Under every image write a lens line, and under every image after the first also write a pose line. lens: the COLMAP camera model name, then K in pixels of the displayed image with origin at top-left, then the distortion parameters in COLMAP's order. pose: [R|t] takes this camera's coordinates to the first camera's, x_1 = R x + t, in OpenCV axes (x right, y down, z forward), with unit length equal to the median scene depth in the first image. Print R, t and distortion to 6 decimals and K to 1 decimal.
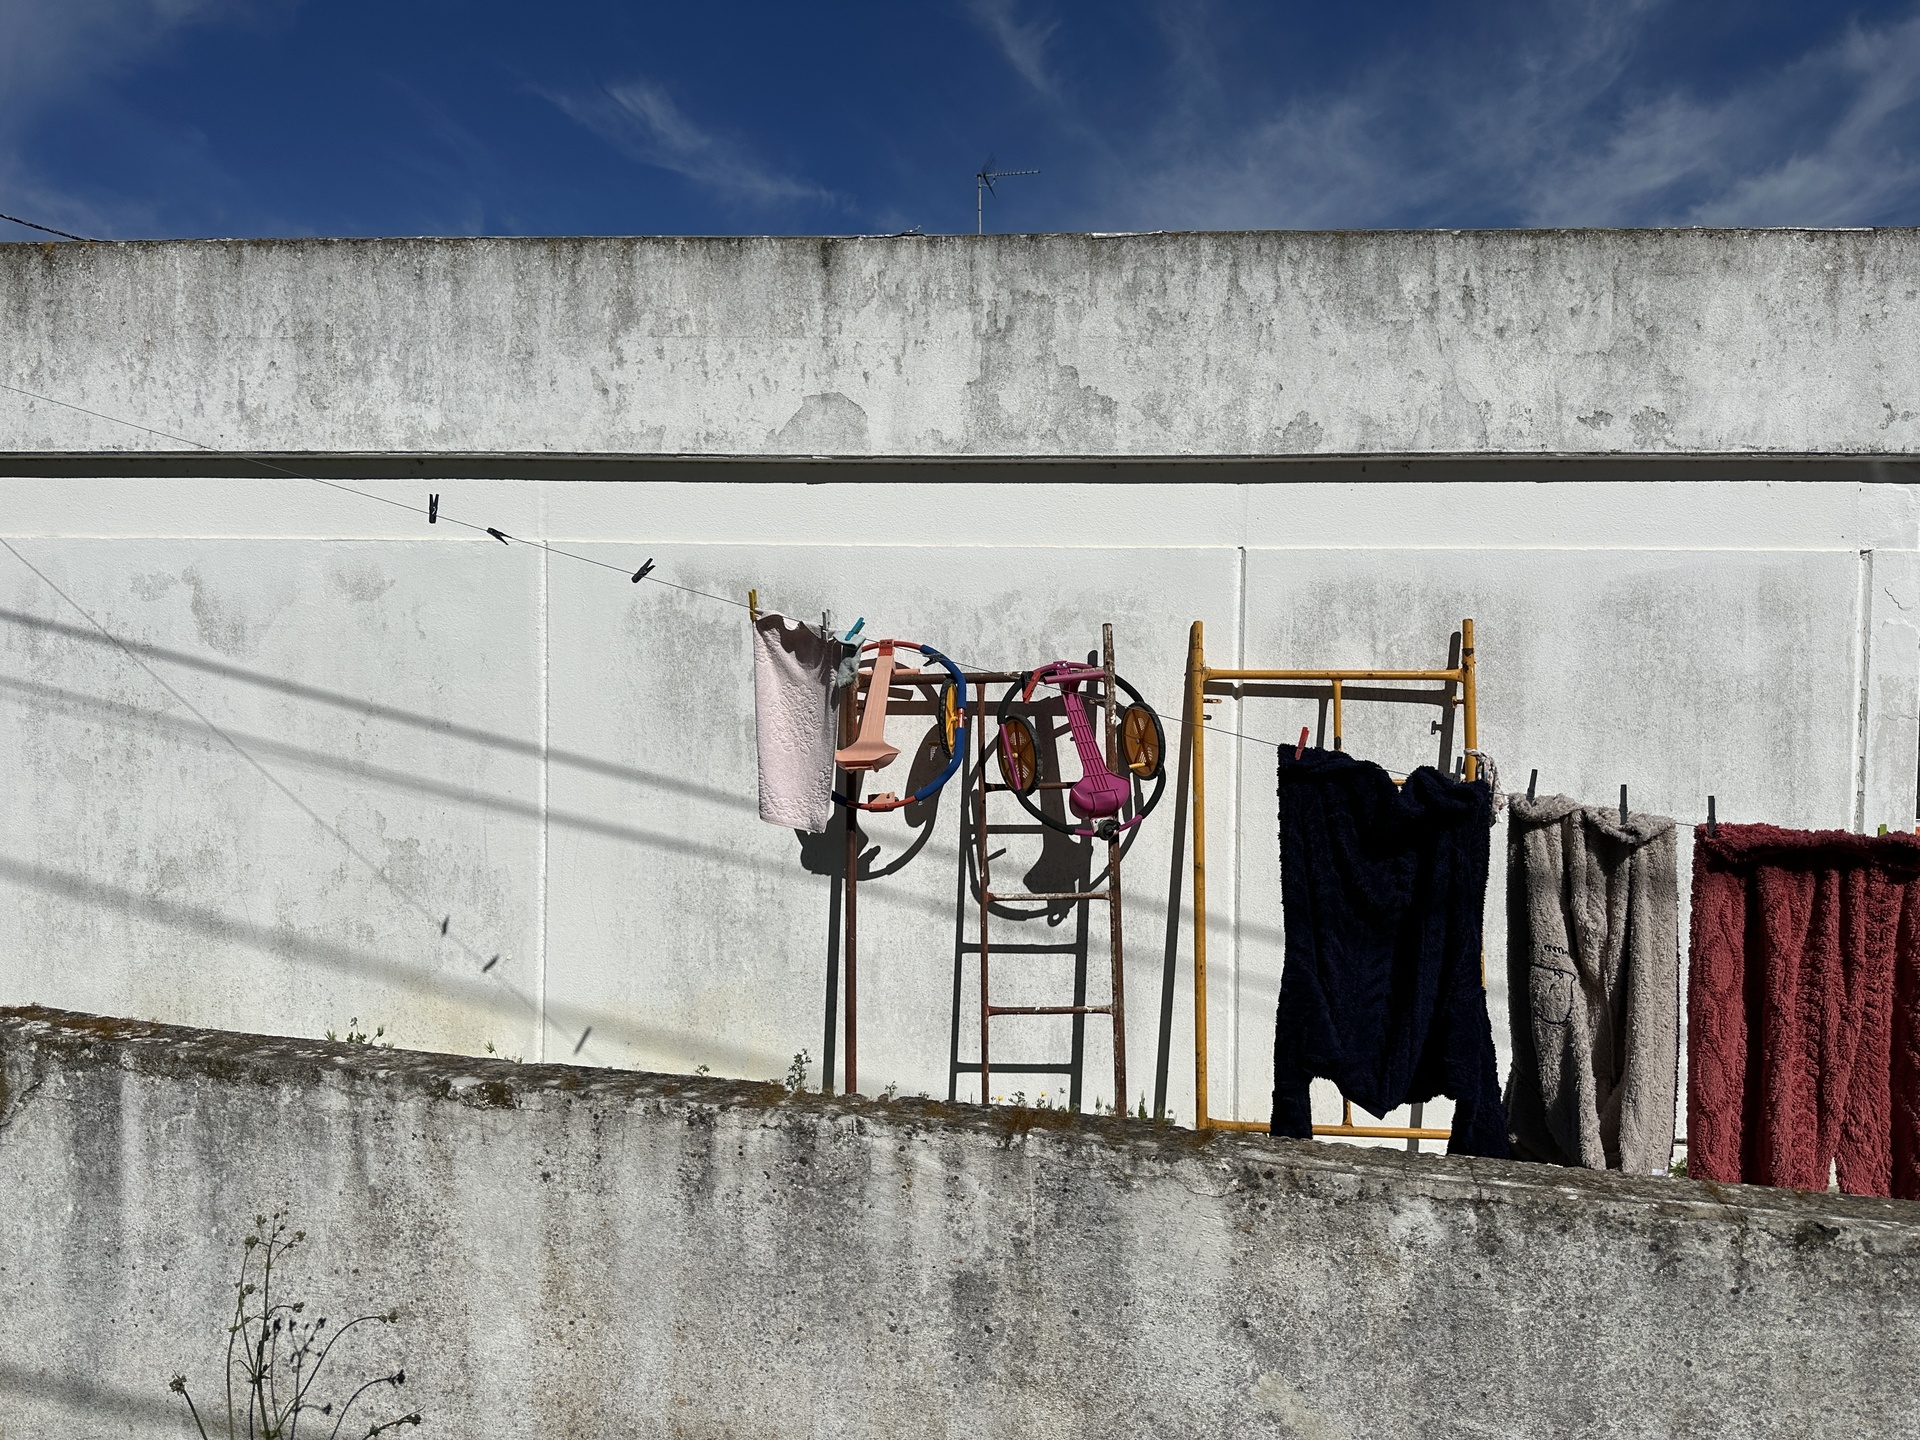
lens RADIAL K [[1353.2, 0, 977.5], [0, 1353.2, 712.3], [0, 0, 1]] dist [0.053286, -0.073845]
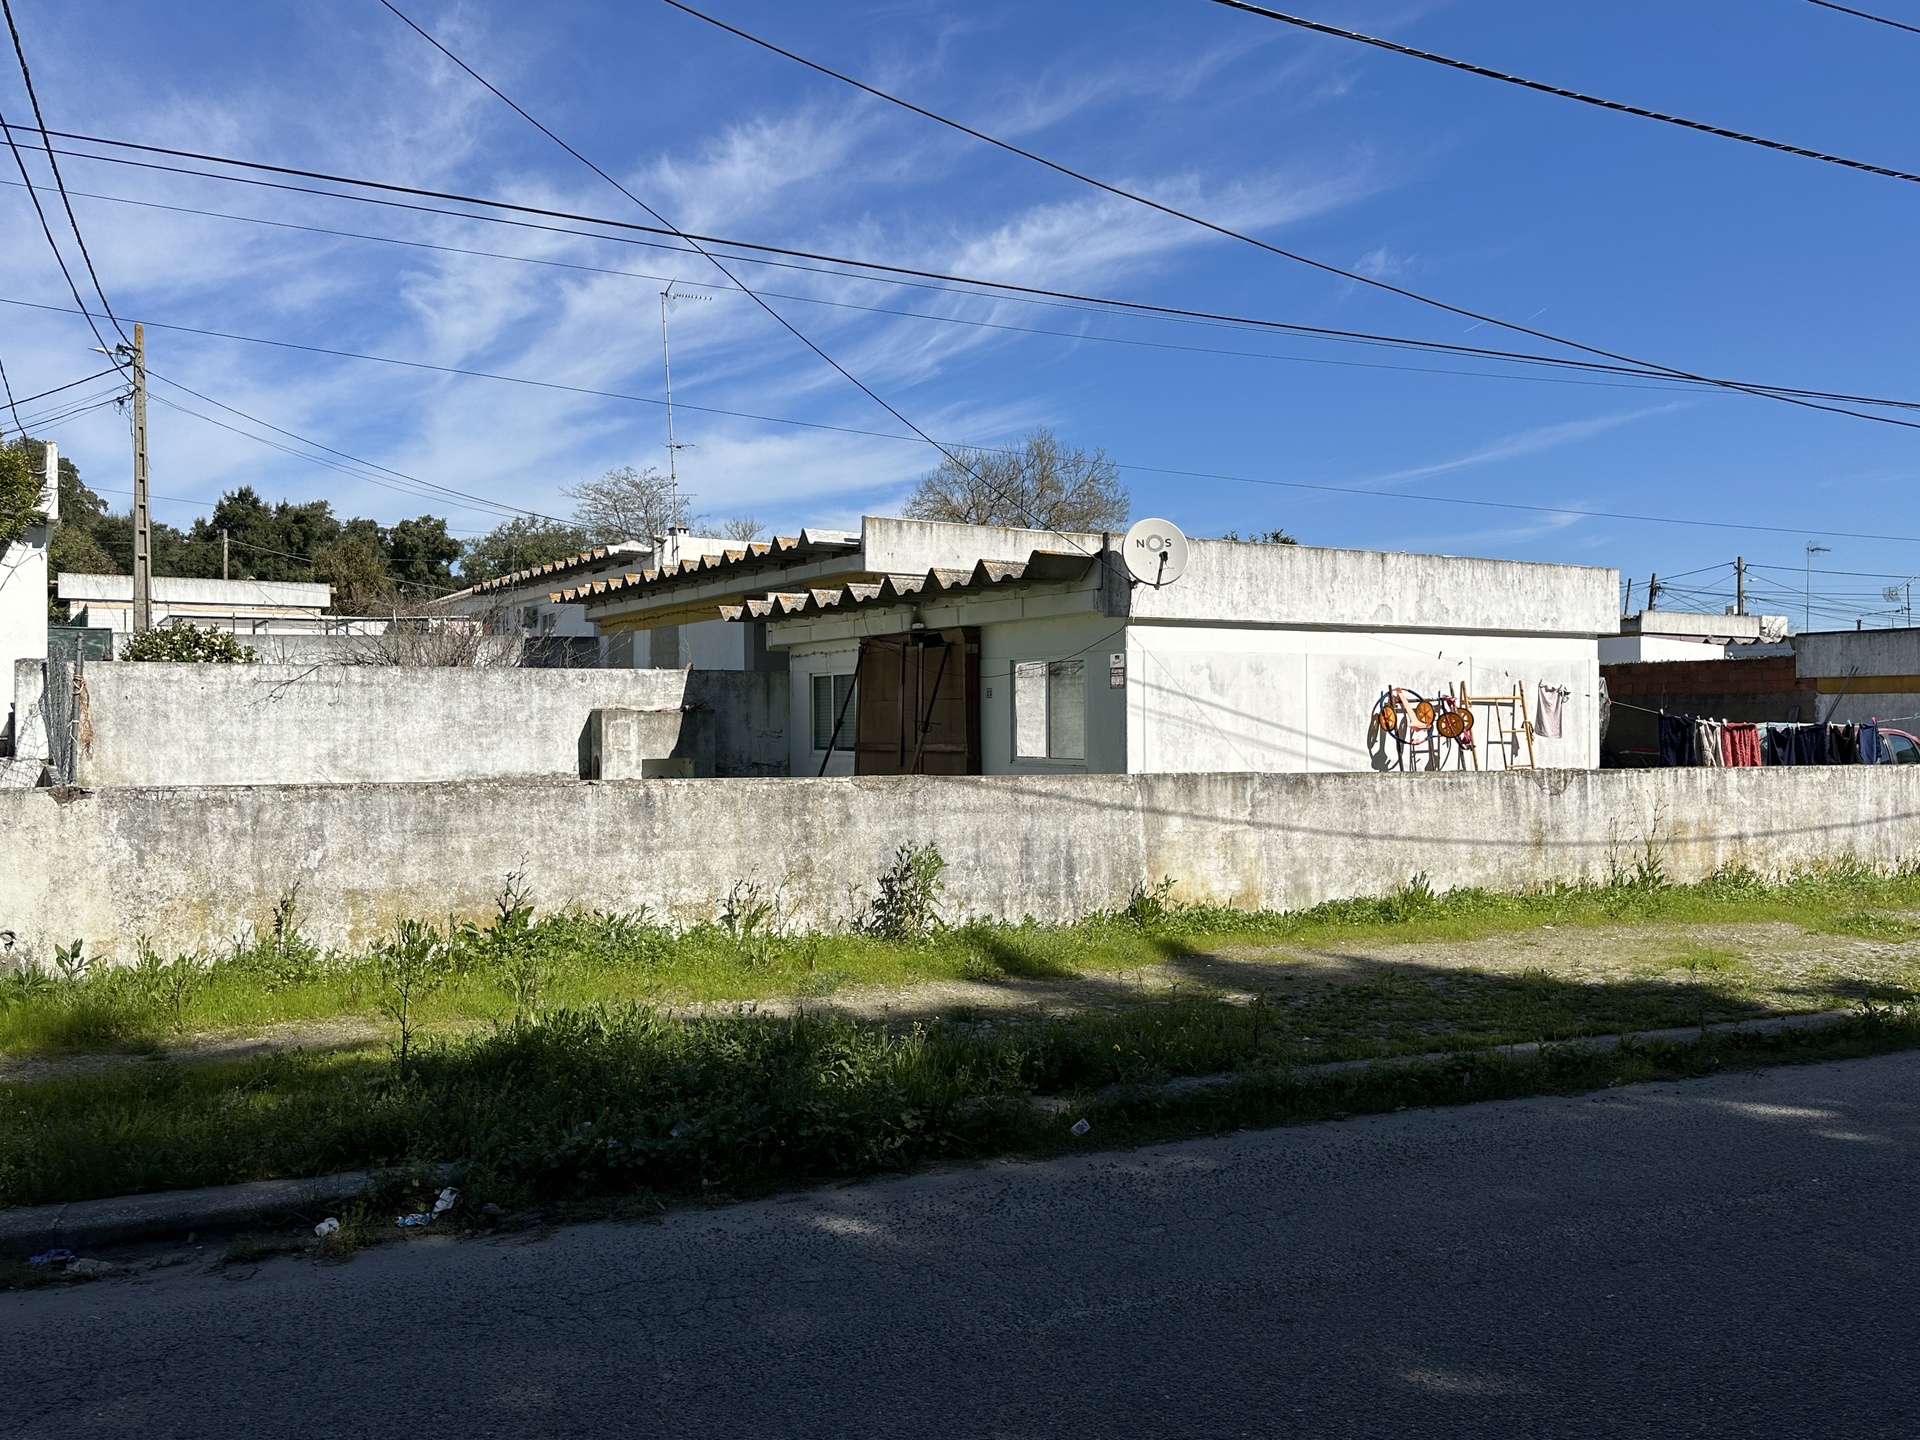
lens RADIAL K [[1477.4, 0, 960.0], [0, 1477.4, 720.0], [0, 0, 1]] dist [0.076229, -0.156438]
pose [[0.813811, -0.019344, 0.580808, -2.716188], [0.019758, 0.999789, 0.005615, -0.021775], [-0.580794, 0.006907, 0.814021, -1.075771]]
